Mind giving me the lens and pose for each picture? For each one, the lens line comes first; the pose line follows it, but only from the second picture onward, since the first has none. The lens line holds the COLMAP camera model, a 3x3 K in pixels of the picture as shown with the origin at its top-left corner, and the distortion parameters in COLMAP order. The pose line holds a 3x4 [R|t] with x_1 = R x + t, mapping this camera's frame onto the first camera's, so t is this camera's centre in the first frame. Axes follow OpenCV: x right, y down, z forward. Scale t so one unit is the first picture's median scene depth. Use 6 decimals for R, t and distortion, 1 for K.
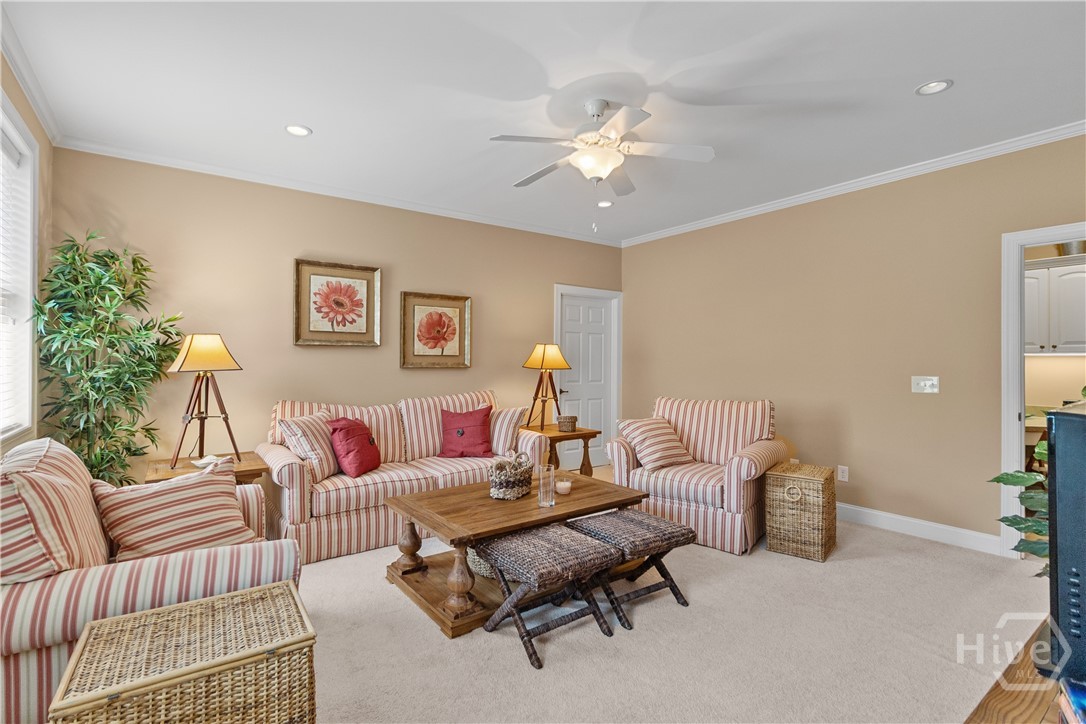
lens RADIAL K [[501.3, 0, 542.4], [0, 501.3, 358.8], [0, 0, 1]] dist [-0.000291, 0.000987]
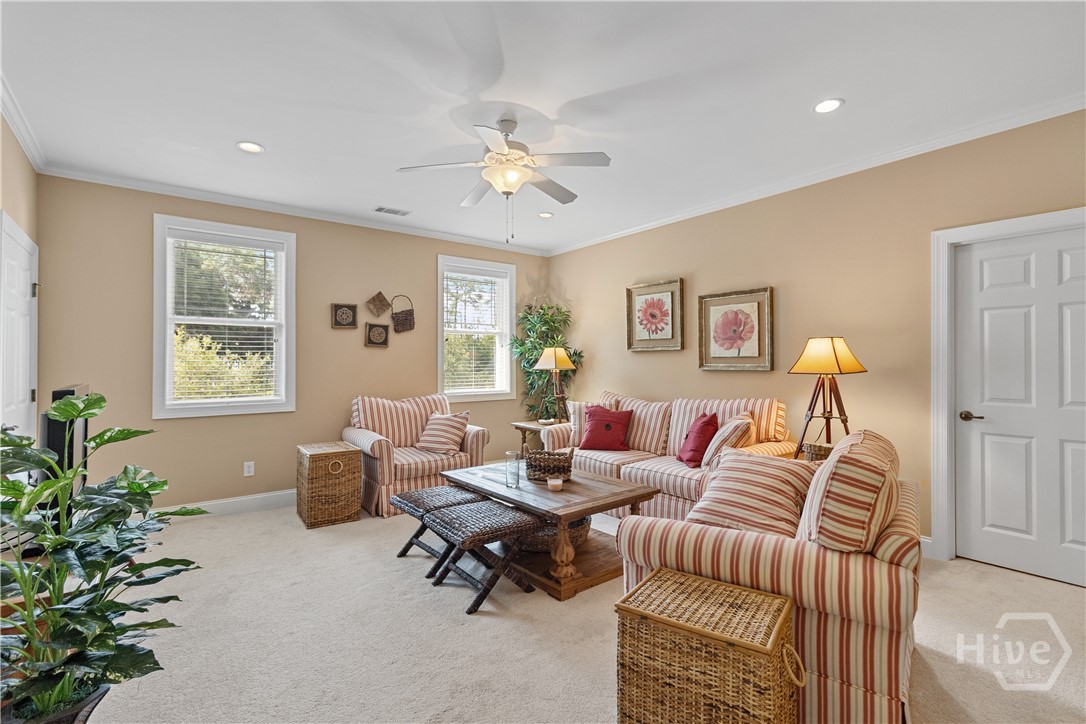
lens RADIAL K [[501.3, 0, 542.4], [0, 501.3, 358.8], [0, 0, 1]] dist [-0.000291, 0.000987]
pose [[0.040322, -0.015131, -0.999072, 0.732480], [0.003385, 0.999882, -0.015007, 0.010111], [0.999181, -0.002776, 0.040369, 0.636145]]
